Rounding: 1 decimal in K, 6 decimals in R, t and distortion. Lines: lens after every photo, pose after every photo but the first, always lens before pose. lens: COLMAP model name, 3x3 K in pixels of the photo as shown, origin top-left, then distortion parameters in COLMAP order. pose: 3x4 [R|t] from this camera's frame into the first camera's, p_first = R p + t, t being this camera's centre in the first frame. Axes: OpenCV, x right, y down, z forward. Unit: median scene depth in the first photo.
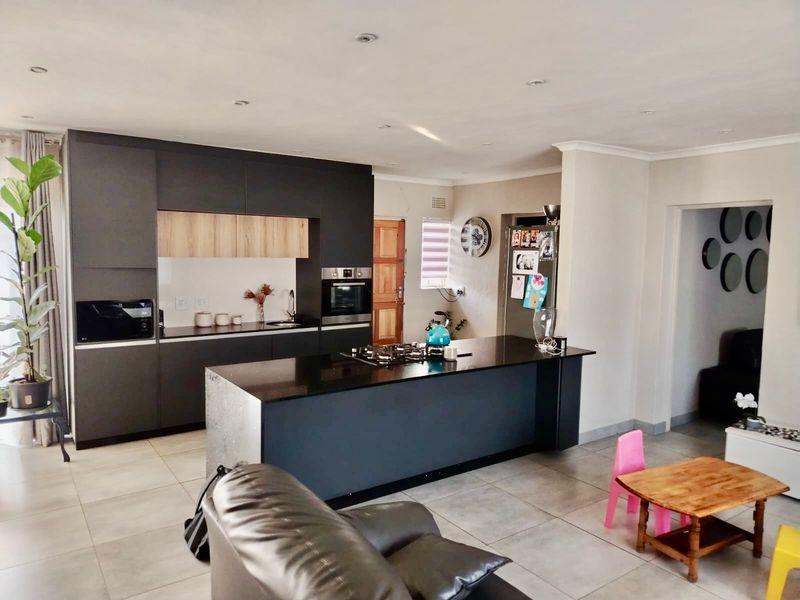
lens RADIAL K [[560.6, 0, 400.0], [0, 560.6, 300.0], [0, 0, 1]] dist [0.071033, -0.063642]
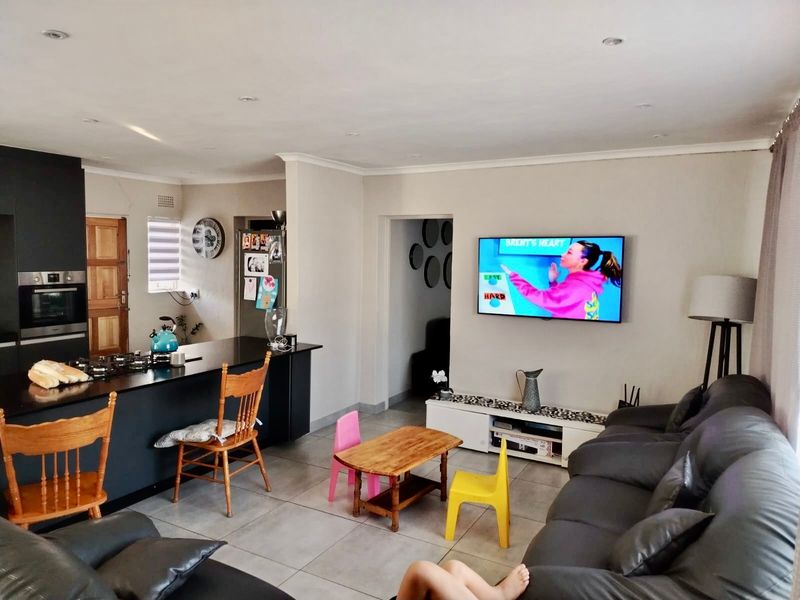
lens RADIAL K [[560.6, 0, 400.0], [0, 560.6, 300.0], [0, 0, 1]] dist [0.071033, -0.063642]
pose [[0.903463, -0.036970, 0.427068, 0.017485], [0.036113, 0.999297, 0.010109, -0.003344], [-0.427141, 0.006290, 0.904163, -0.051936]]
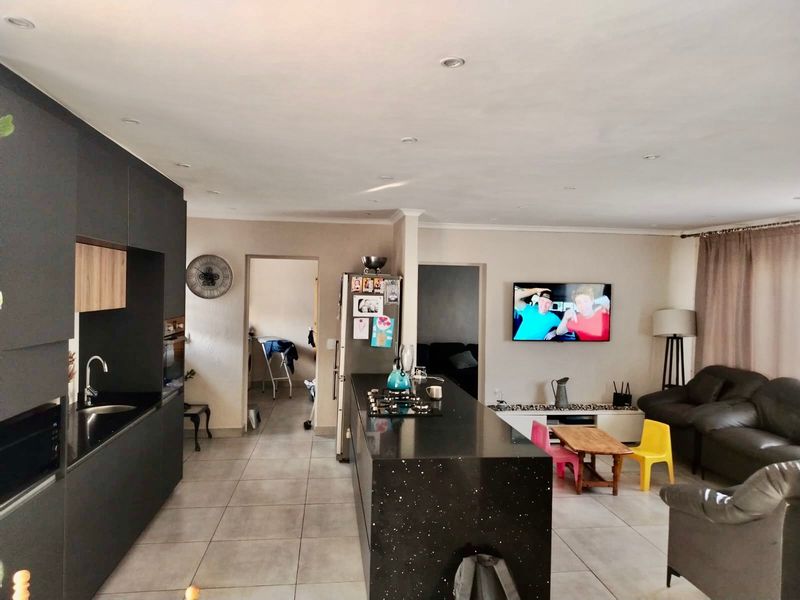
lens RADIAL K [[560.6, 0, 400.0], [0, 560.6, 300.0], [0, 0, 1]] dist [0.071033, -0.063642]
pose [[0.467247, -0.019322, 0.883916, -0.770364], [0.065547, 0.997767, -0.012838, -0.063514], [-0.881694, 0.063937, 0.467470, 0.440900]]
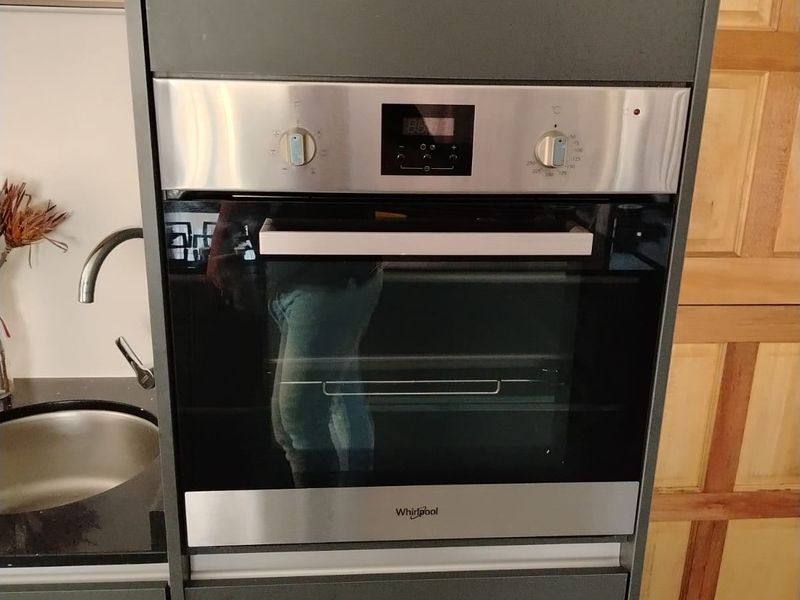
lens RADIAL K [[748.0, 0, 400.0], [0, 748.0, 300.0], [0, 0, 1]] dist [0.005099, 0.000627]
pose [[0.858710, 0.152513, -0.489241, -0.029391], [-0.050412, 0.975197, 0.215520, -0.059504], [0.509976, -0.160405, 0.845100, 1.071614]]
